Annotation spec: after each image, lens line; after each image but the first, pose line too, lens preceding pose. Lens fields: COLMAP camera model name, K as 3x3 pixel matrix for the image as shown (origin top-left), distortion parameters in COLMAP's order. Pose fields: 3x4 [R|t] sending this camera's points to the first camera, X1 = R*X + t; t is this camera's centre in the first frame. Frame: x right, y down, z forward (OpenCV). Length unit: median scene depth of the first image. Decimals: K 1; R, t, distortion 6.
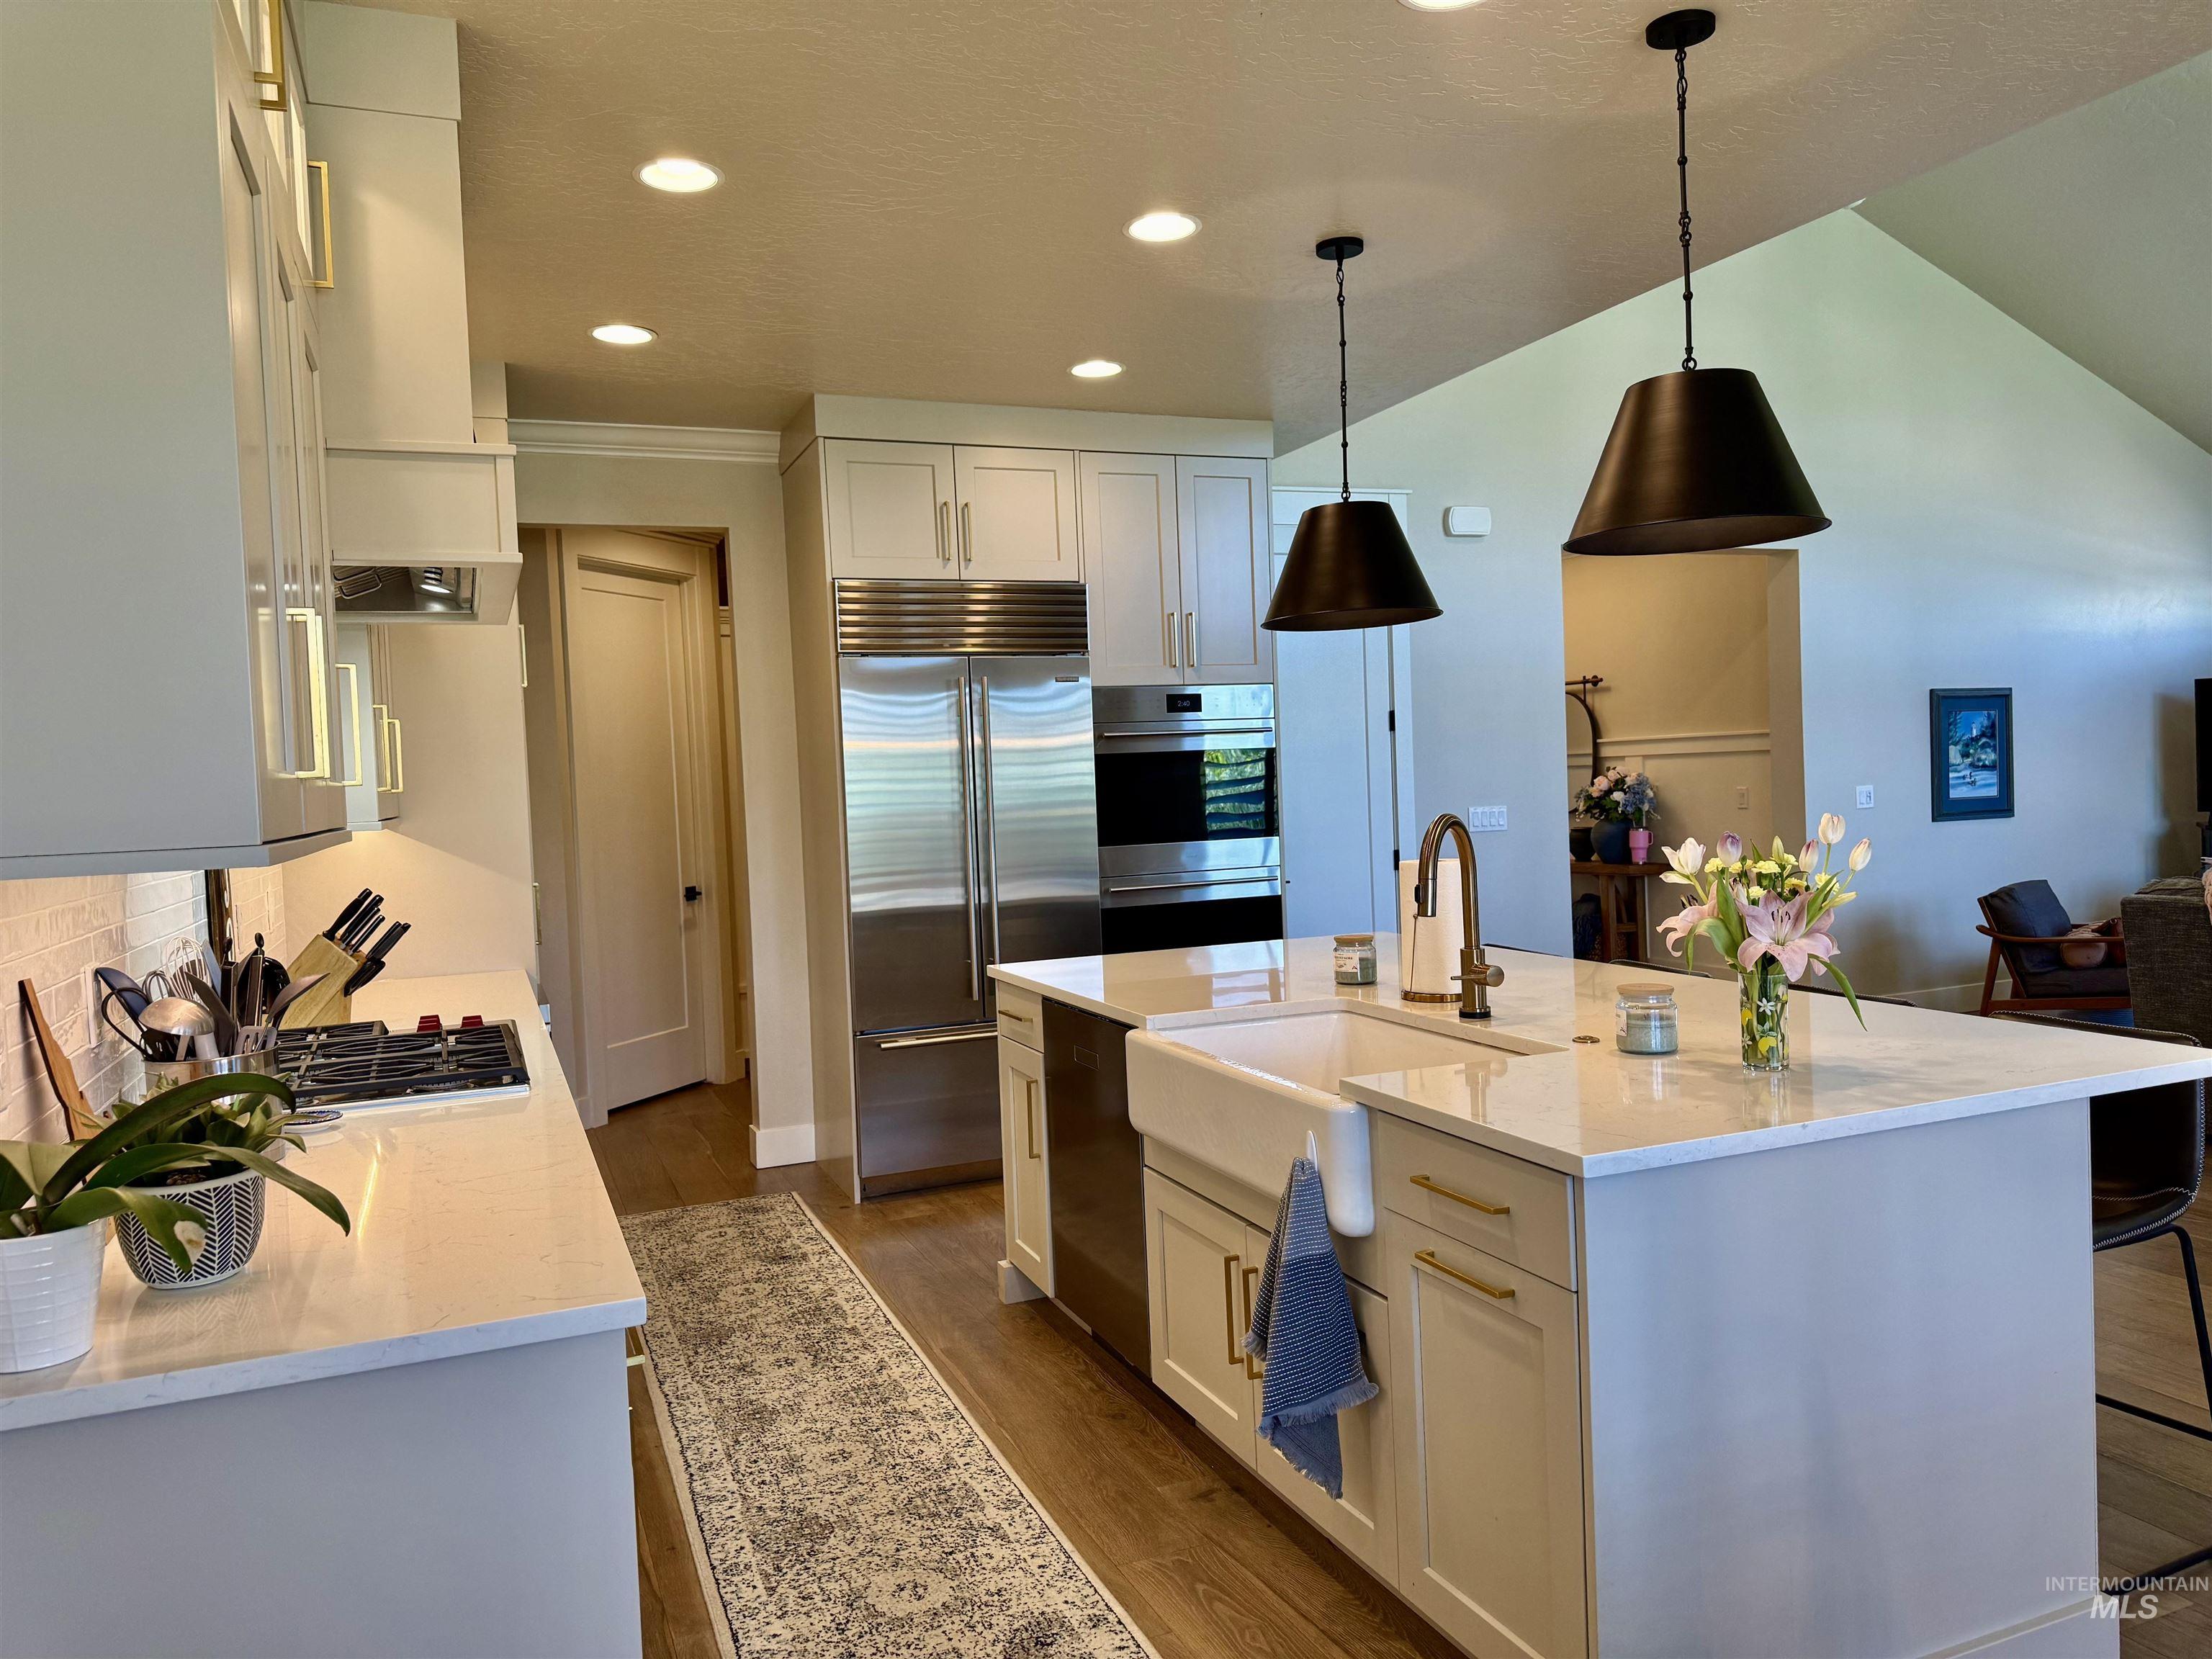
lens RADIAL K [[1585.7, 0, 1135.3], [0, 1585.7, 834.1], [0, 0, 1]] dist [0.122183, -0.199529]
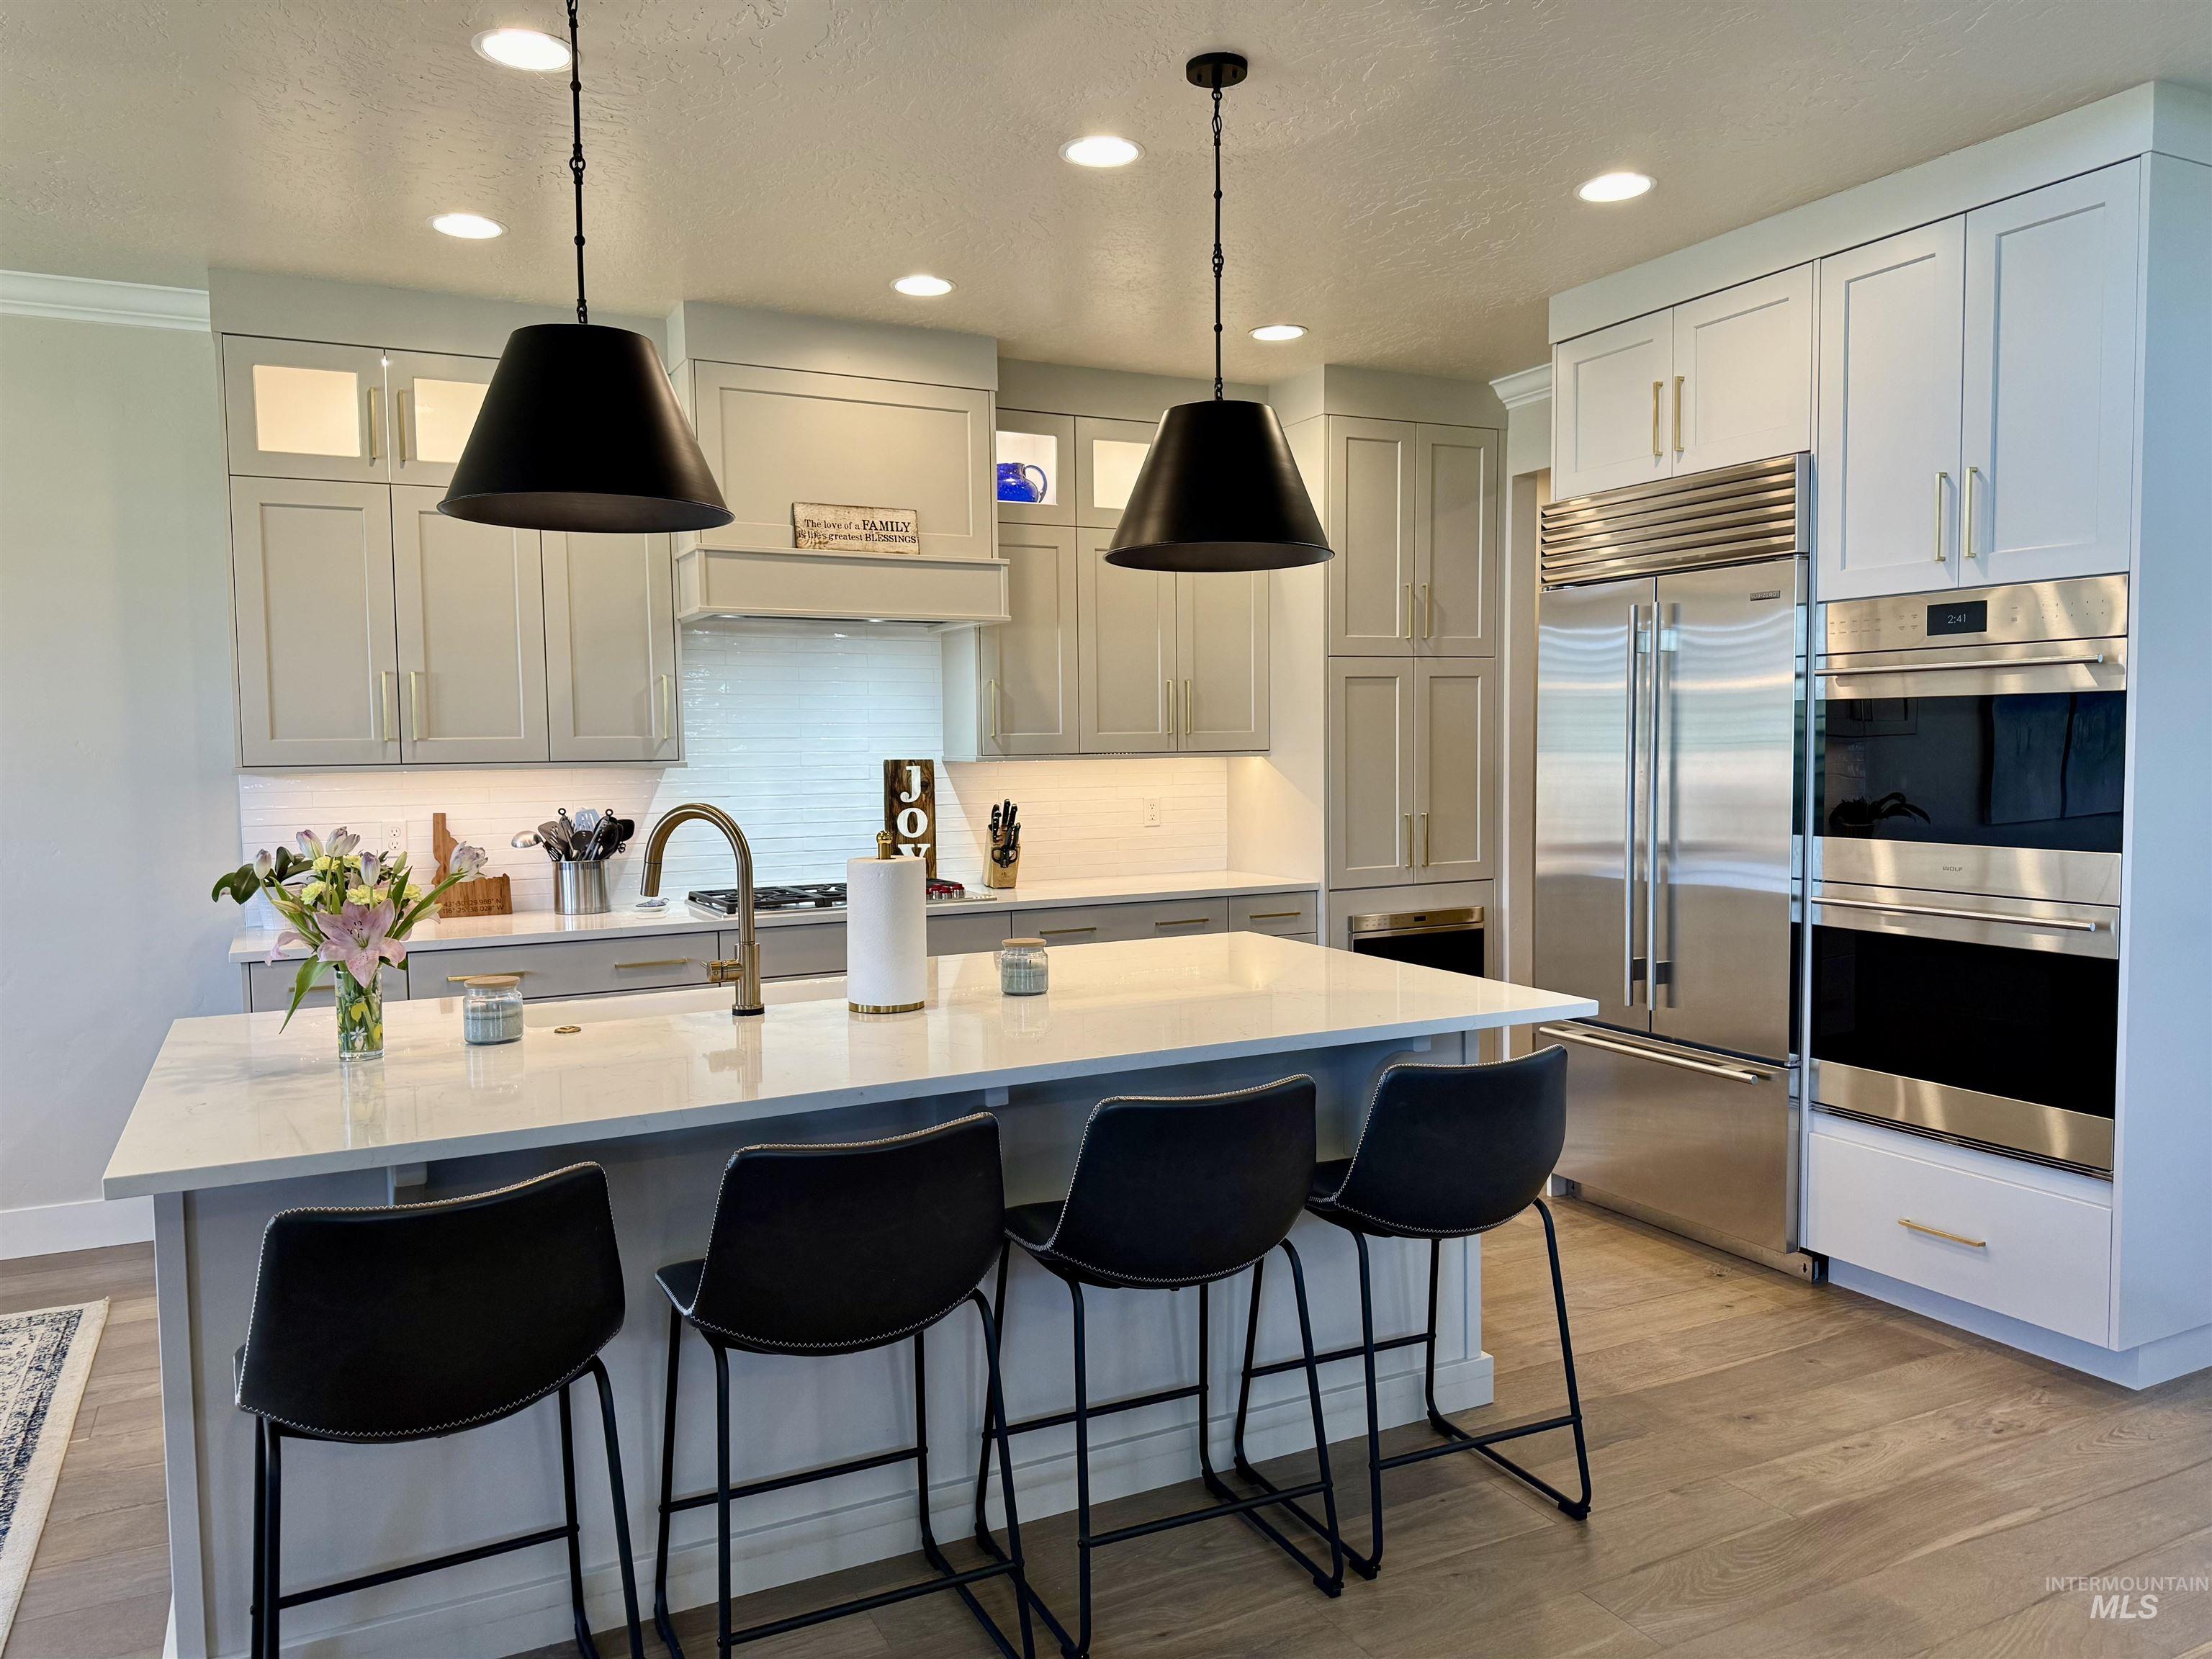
lens RADIAL K [[1585.7, 0, 1135.3], [0, 1585.7, 834.1], [0, 0, 1]] dist [0.122183, -0.199529]
pose [[0.078606, 0.105300, -0.991329, 0.715185], [-0.027397, 0.994258, 0.103439, -0.060881], [0.996529, 0.019029, 0.081039, 0.698604]]
